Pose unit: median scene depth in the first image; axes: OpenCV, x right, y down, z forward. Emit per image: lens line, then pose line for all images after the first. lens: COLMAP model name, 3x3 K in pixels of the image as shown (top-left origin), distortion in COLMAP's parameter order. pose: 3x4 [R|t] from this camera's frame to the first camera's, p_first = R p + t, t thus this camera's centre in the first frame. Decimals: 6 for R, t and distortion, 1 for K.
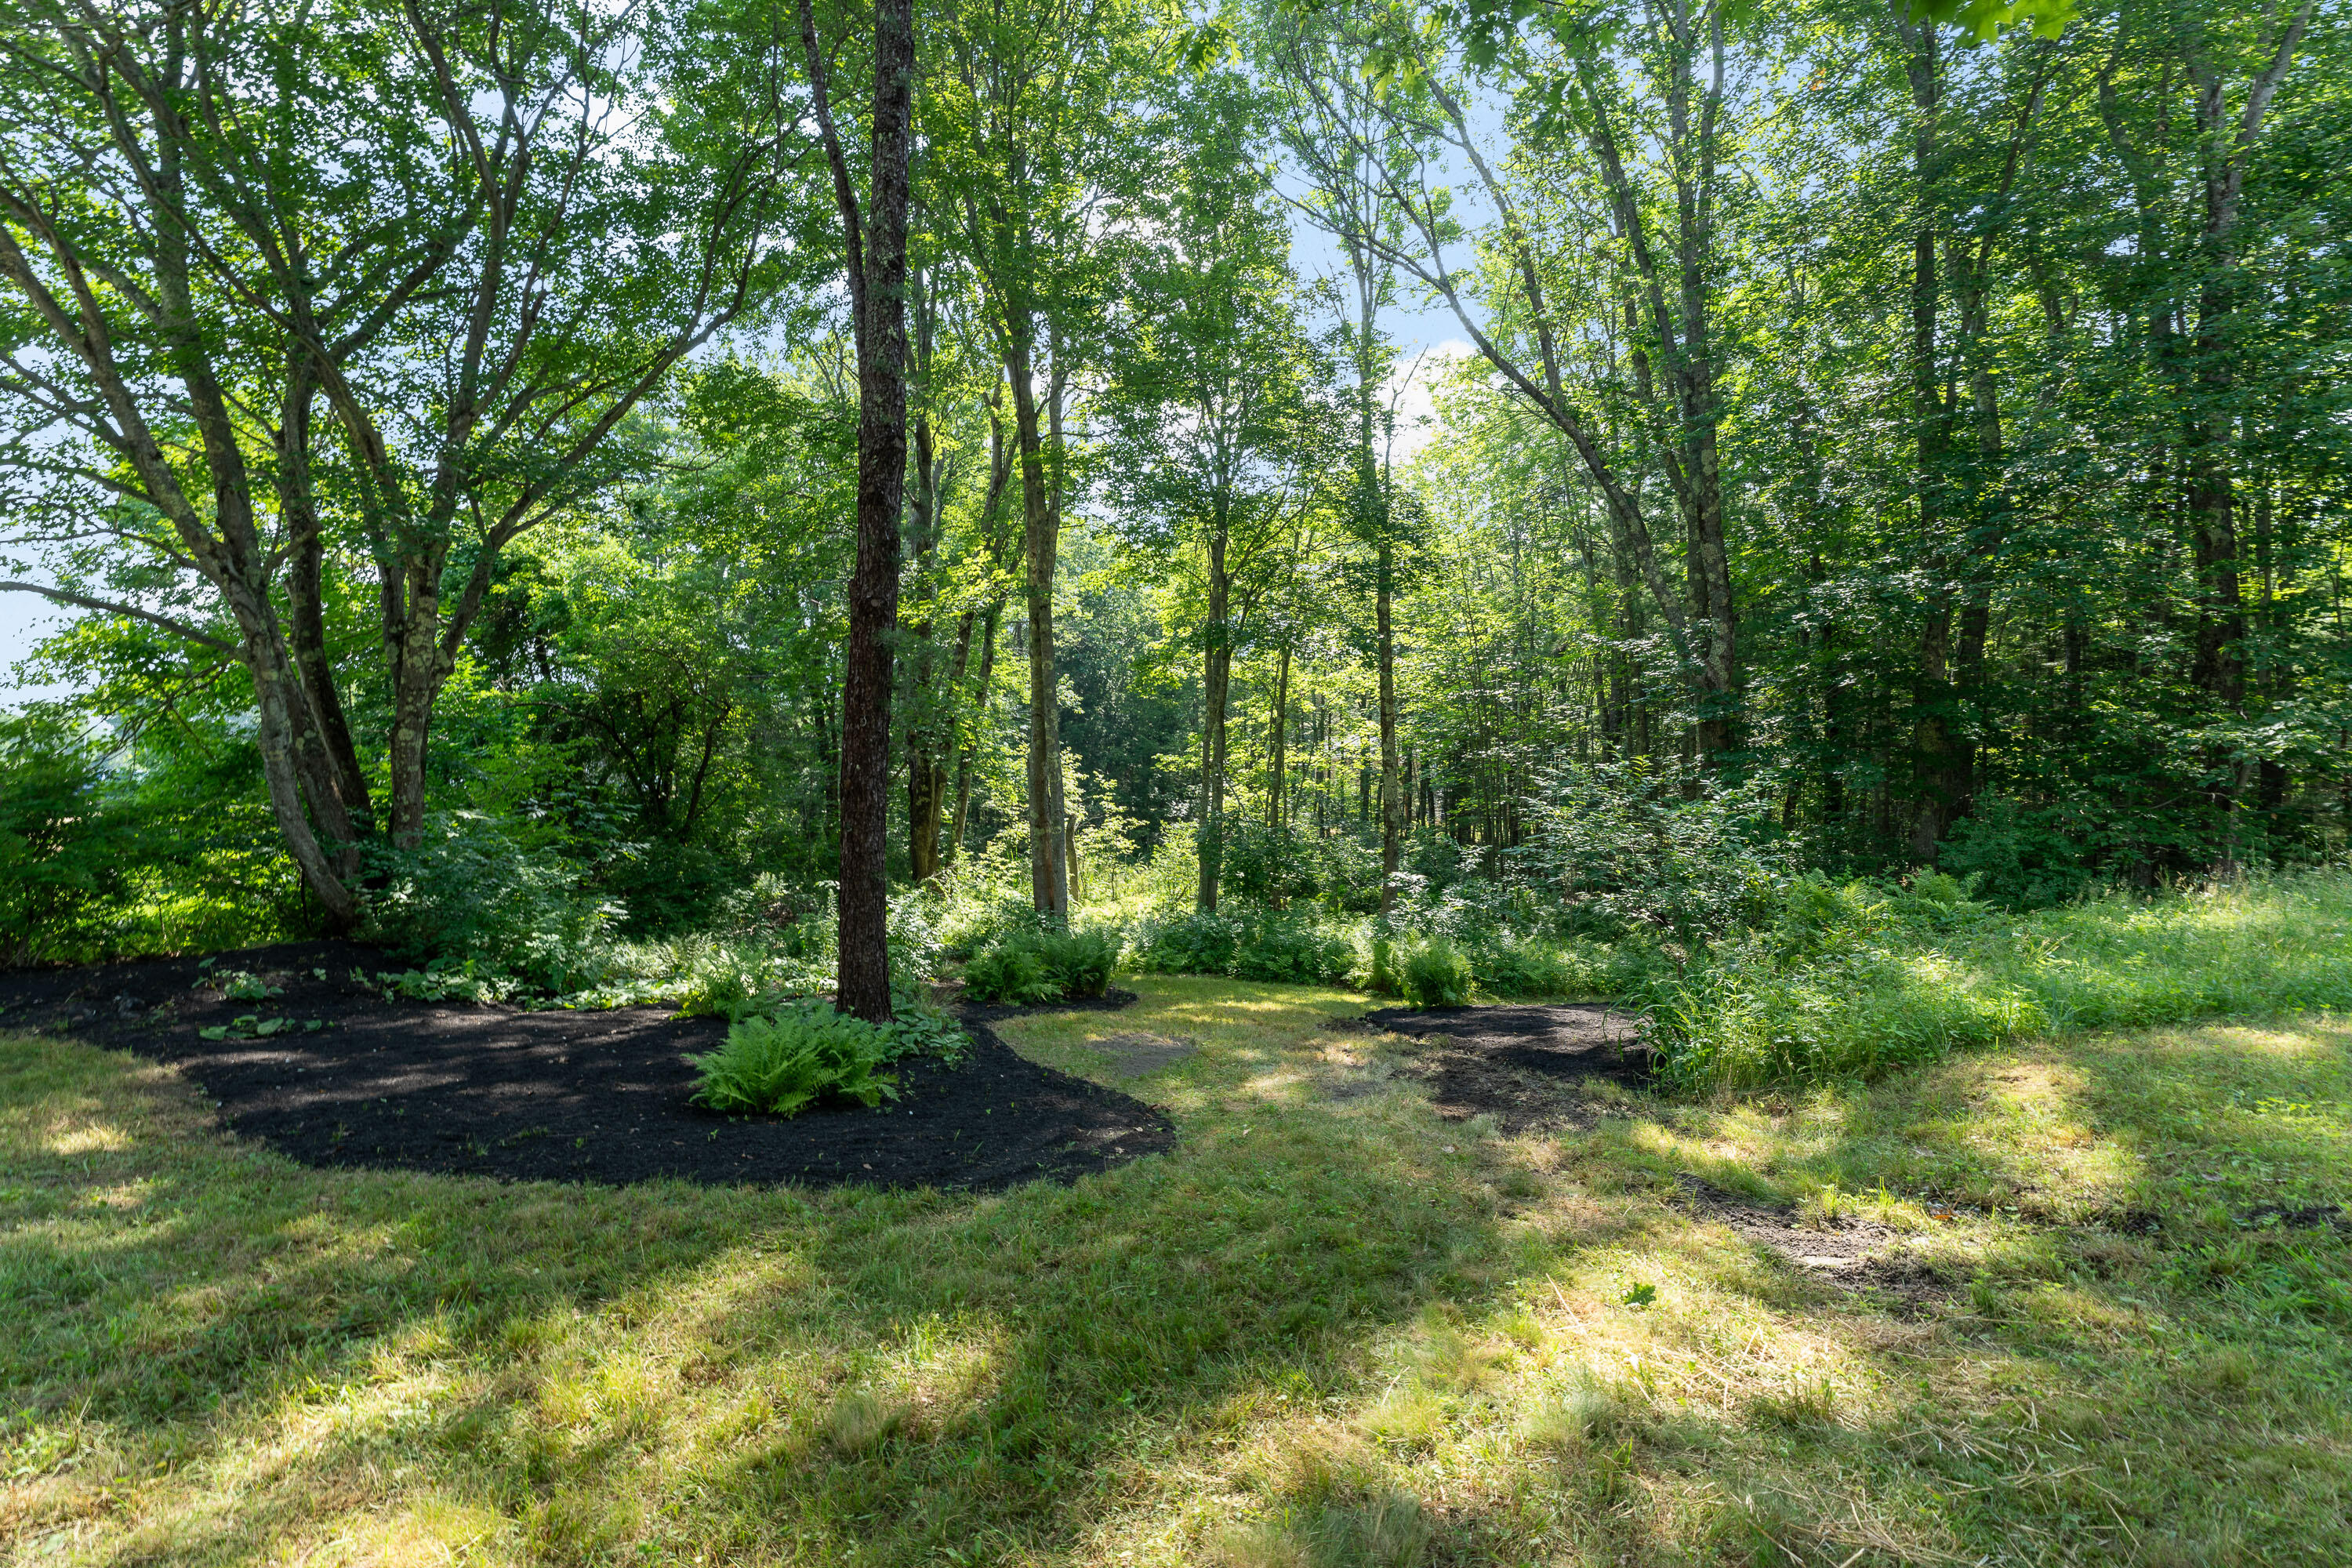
lens RADIAL K [[1057.3, 0, 1168.5], [0, 1057.3, 784.6], [0, 0, 1]] dist [0.004034, -0.000027]
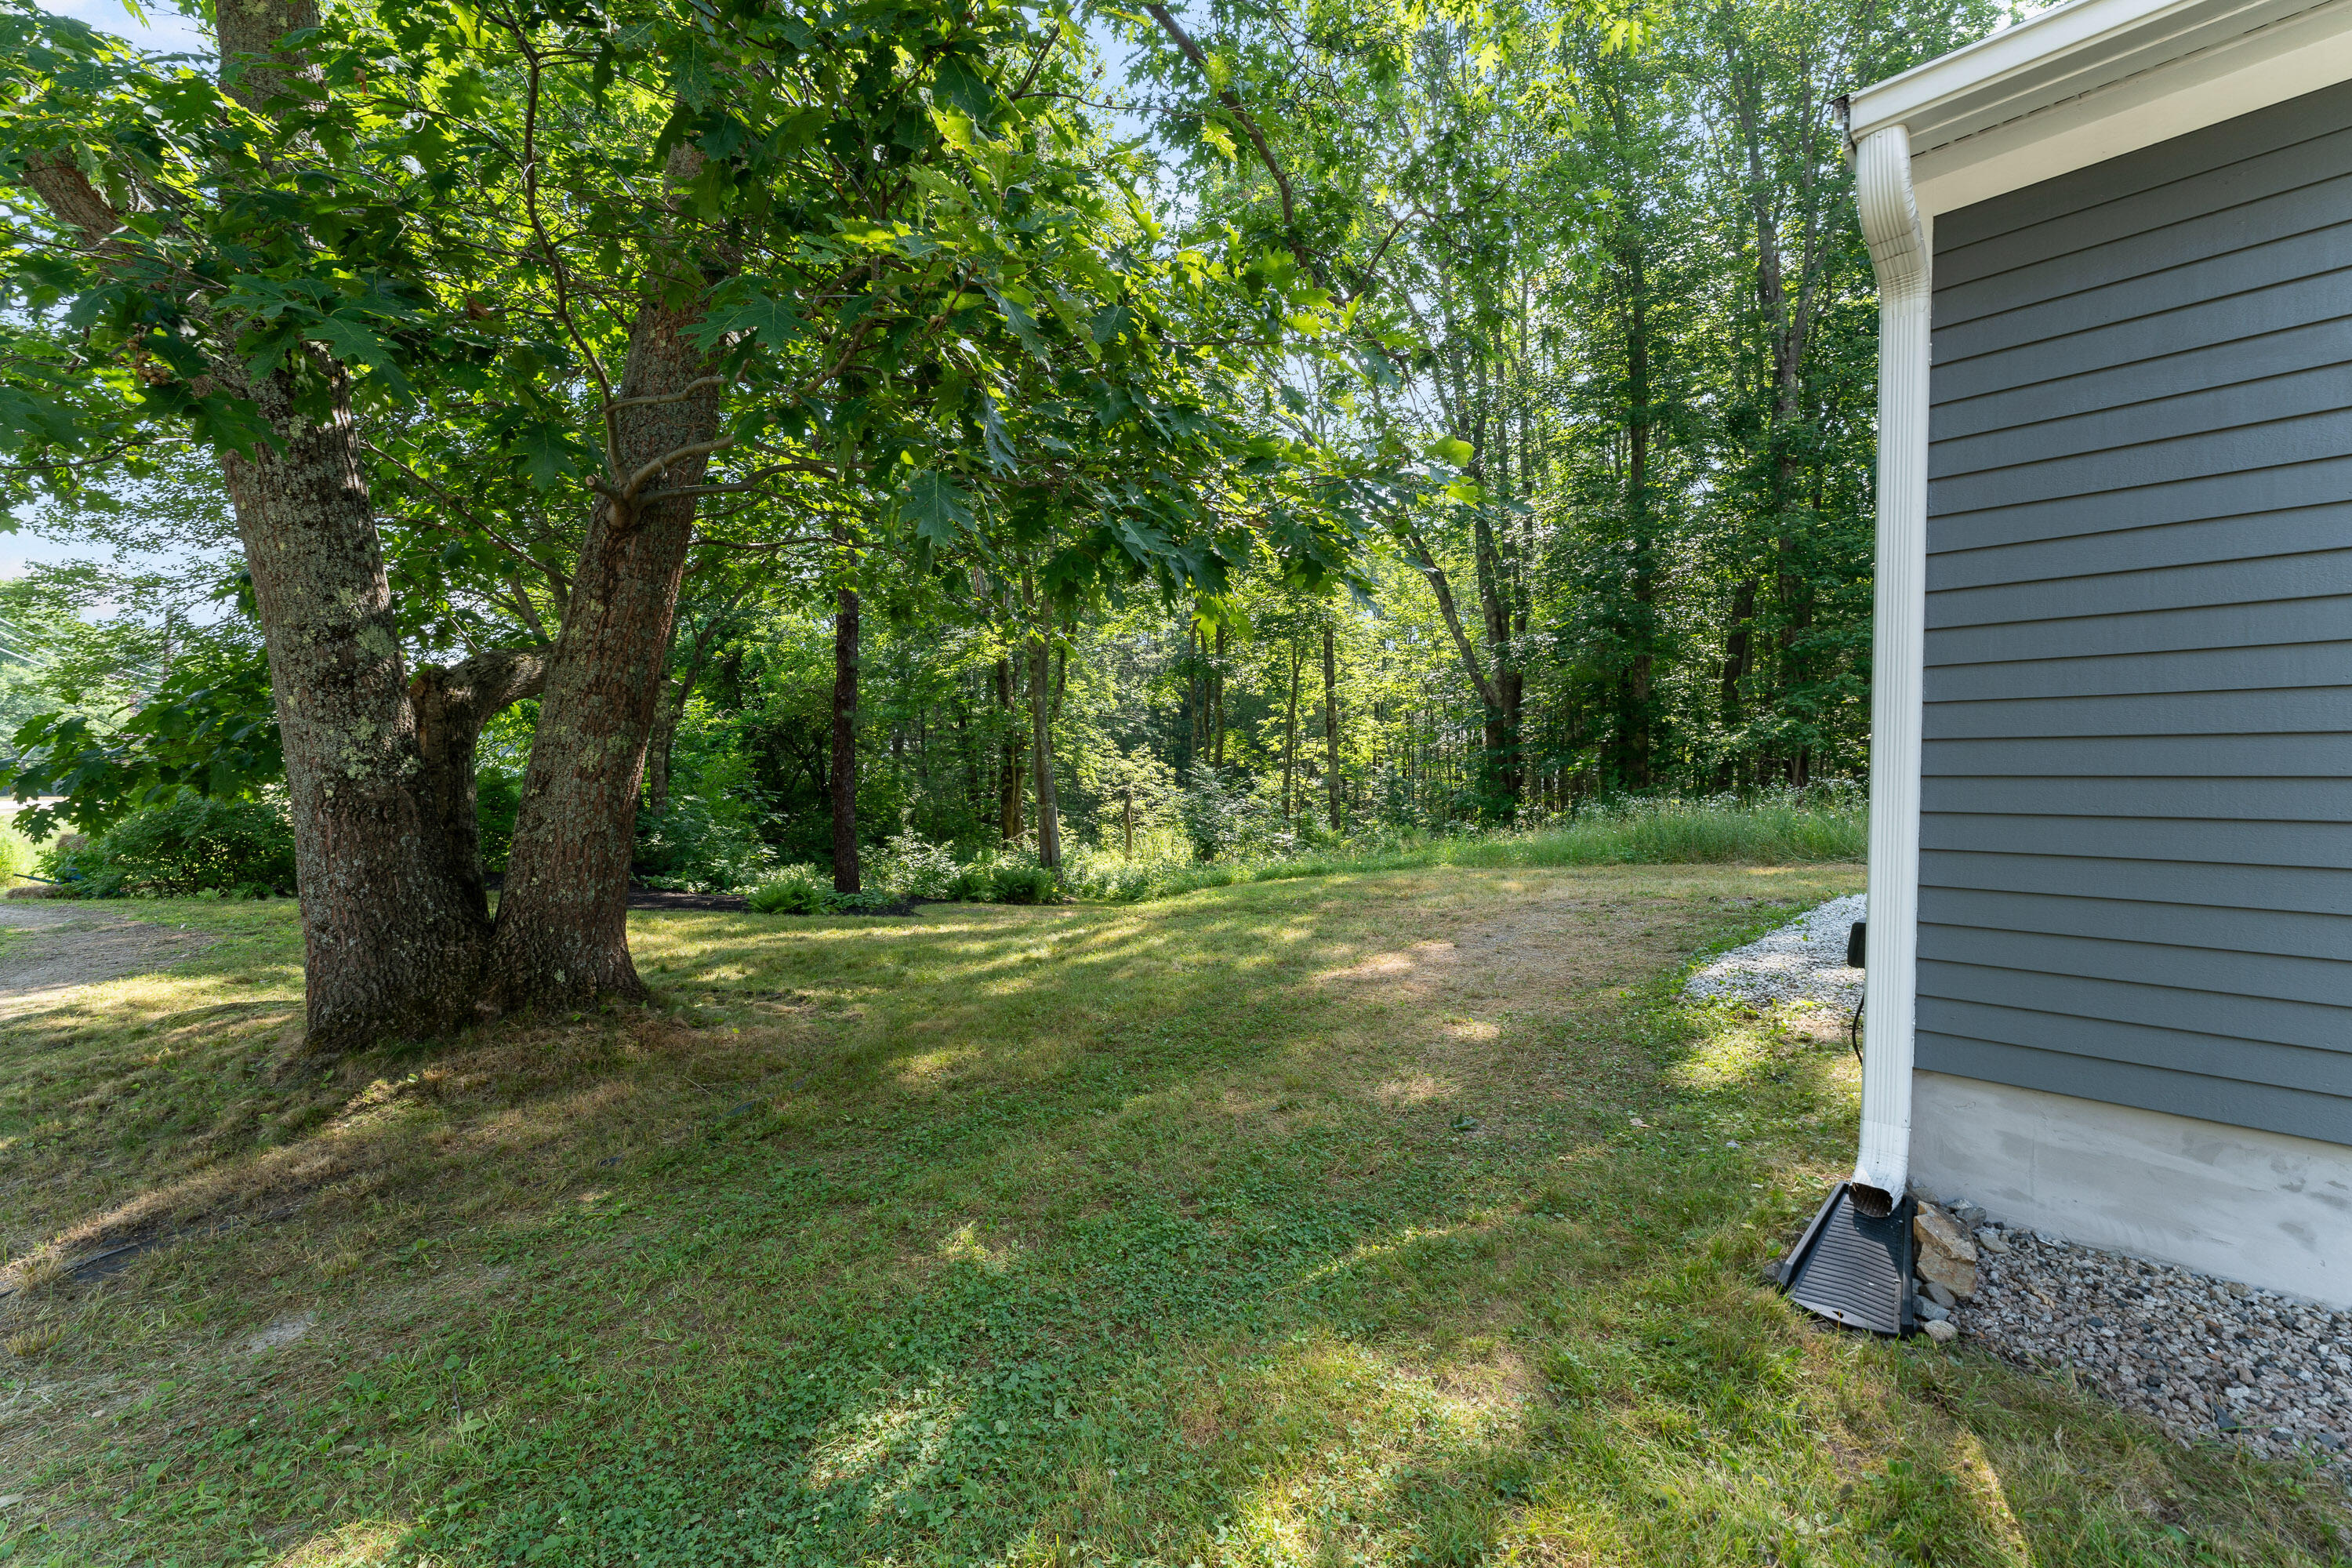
lens RADIAL K [[974.2, 0, 1184.3], [0, 974.2, 772.4], [0, 0, 1]] dist [0.005882, 0.000277]
pose [[0.988064, -0.010334, -0.153695, 0.394912], [0.011119, 0.999929, 0.004251, -0.011297], [0.153640, -0.005909, 0.988109, -0.474294]]
